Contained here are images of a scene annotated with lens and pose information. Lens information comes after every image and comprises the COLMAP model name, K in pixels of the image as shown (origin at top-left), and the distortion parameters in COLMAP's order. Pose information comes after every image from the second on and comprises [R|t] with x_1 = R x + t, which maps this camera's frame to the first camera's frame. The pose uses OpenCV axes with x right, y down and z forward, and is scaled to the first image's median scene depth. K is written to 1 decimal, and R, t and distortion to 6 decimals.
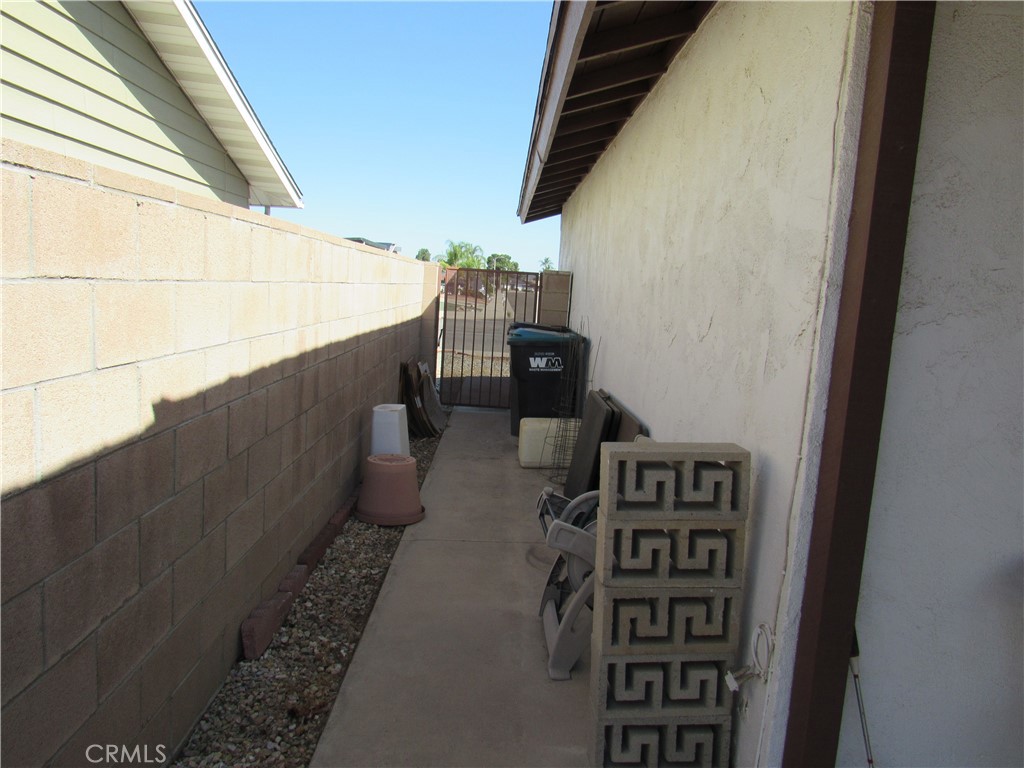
lens RADIAL K [[735.2, 0, 513.5], [0, 735.2, 381.3], [0, 0, 1]] dist [-0.029470, 0.014162]
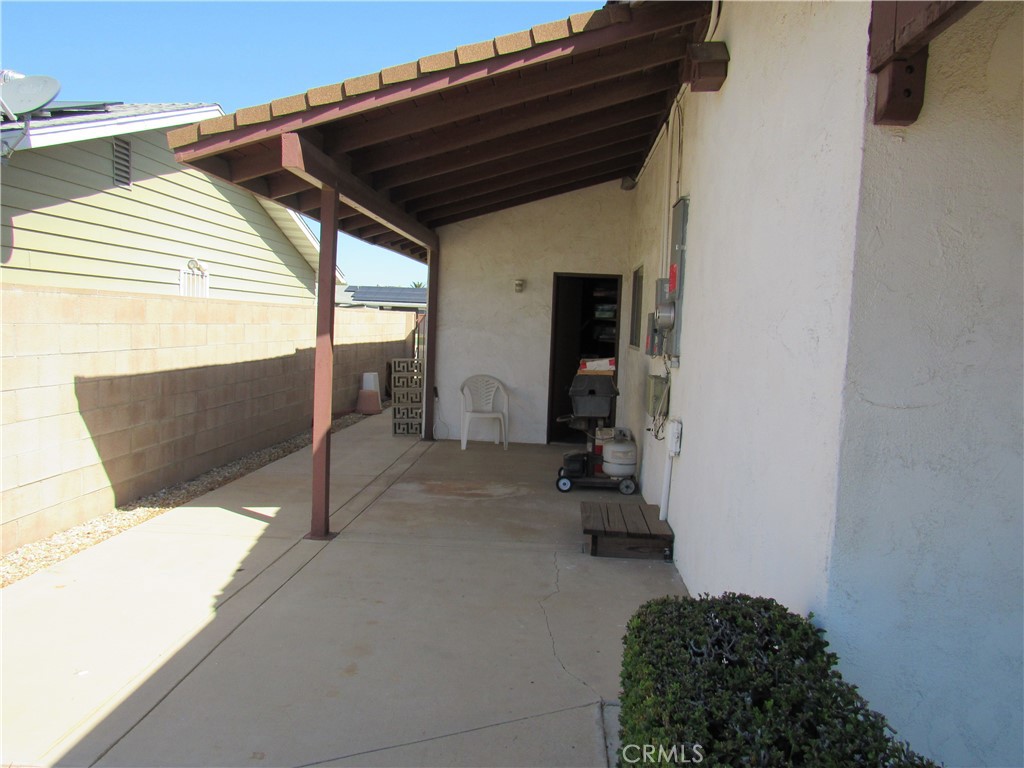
lens RADIAL K [[735.2, 0, 508.5], [0, 735.2, 383.7], [0, 0, 1]] dist [-0.029470, 0.014162]
pose [[0.996150, -0.015119, -0.086356, 1.185912], [0.011290, 0.998938, -0.044660, 0.440279], [0.086940, 0.043513, 0.995263, -3.305081]]
